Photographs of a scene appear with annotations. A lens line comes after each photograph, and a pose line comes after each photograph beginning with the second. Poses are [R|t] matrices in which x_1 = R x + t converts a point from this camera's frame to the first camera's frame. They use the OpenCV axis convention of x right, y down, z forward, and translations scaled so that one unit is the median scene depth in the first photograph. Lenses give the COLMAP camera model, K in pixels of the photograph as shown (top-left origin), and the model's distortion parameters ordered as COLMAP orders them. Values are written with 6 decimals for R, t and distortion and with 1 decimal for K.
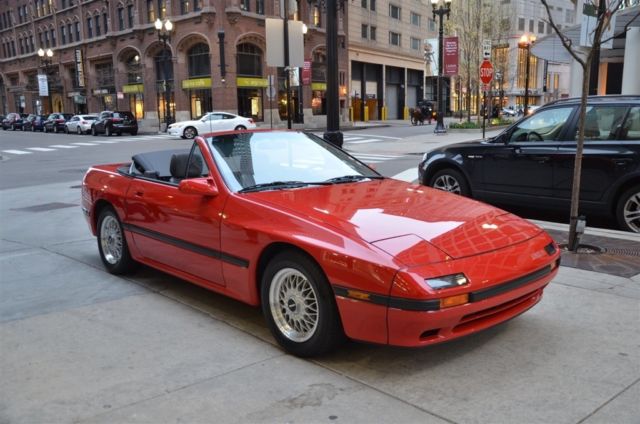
lens RADIAL K [[589.9, 0, 330.9], [0, 589.9, 239.1], [0, 0, 1]] dist [0.000405, 0.000000]
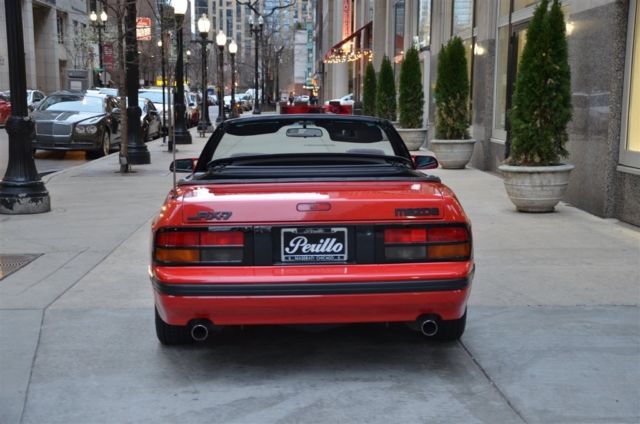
lens RADIAL K [[945.1, 0, 323.0], [0, 945.1, 210.8], [0, 0, 1]] dist [0.226858, 0.000000]
pose [[-0.750173, -0.072986, 0.657202, -0.101318], [0.142201, 0.952829, 0.268135, -0.040813], [-0.645771, 0.294603, -0.704407, 0.193081]]
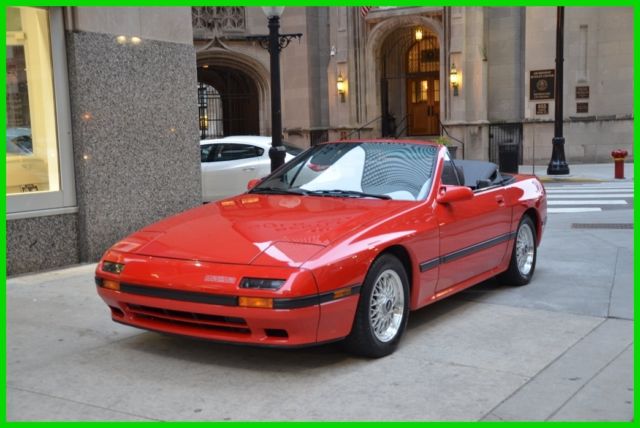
lens RADIAL K [[820.4, 0, 325.9], [0, 820.4, 214.4], [0, 0, 1]] dist [0.149205, 0.000000]
pose [[0.239351, 0.098884, -0.965884, 0.116292], [-0.184264, 0.981348, 0.054806, -0.012488], [0.953288, 0.164860, 0.253108, 0.058399]]
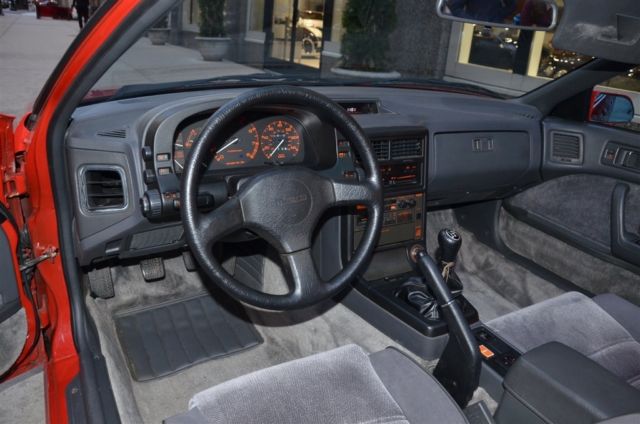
lens RADIAL K [[492.3, 0, 318.2], [0, 492.3, 216.0], [0, 0, 1]] dist [-0.140046, -0.002048]
pose [[-0.965801, -0.157459, 0.205996, -0.007445], [-0.018620, 0.834551, 0.550616, -0.018336], [-0.258613, 0.527950, -0.808942, 0.115208]]
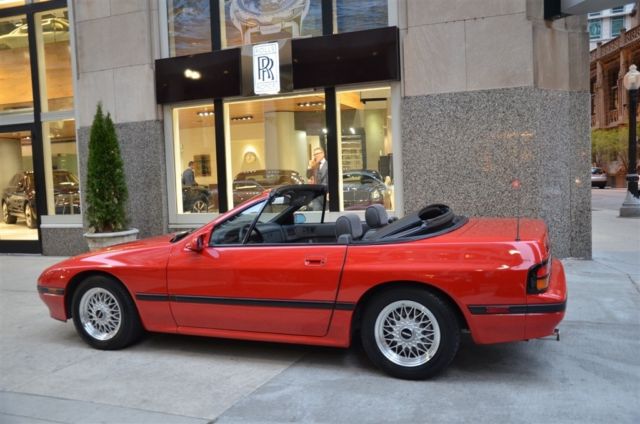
lens RADIAL K [[569.7, 0, 322.7], [0, 569.7, 213.8], [0, 0, 1]] dist [-0.066984, 0.051061]
pose [[-0.907825, 0.071028, -0.413291, 0.025421], [-0.041703, 0.965375, 0.257511, -0.038961], [0.417271, 0.251010, -0.873429, 0.185848]]
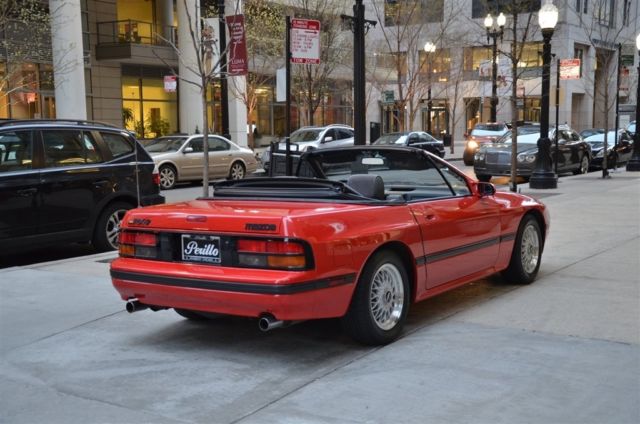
lens RADIAL K [[820.4, 0, 321.2], [0, 820.4, 210.9], [0, 0, 1]] dist [0.149205, 0.000000]
pose [[-0.207065, -0.080216, 0.975033, -0.143793], [0.223202, 0.966475, 0.126913, -0.026890], [-0.952525, 0.243909, -0.182219, 0.131398]]
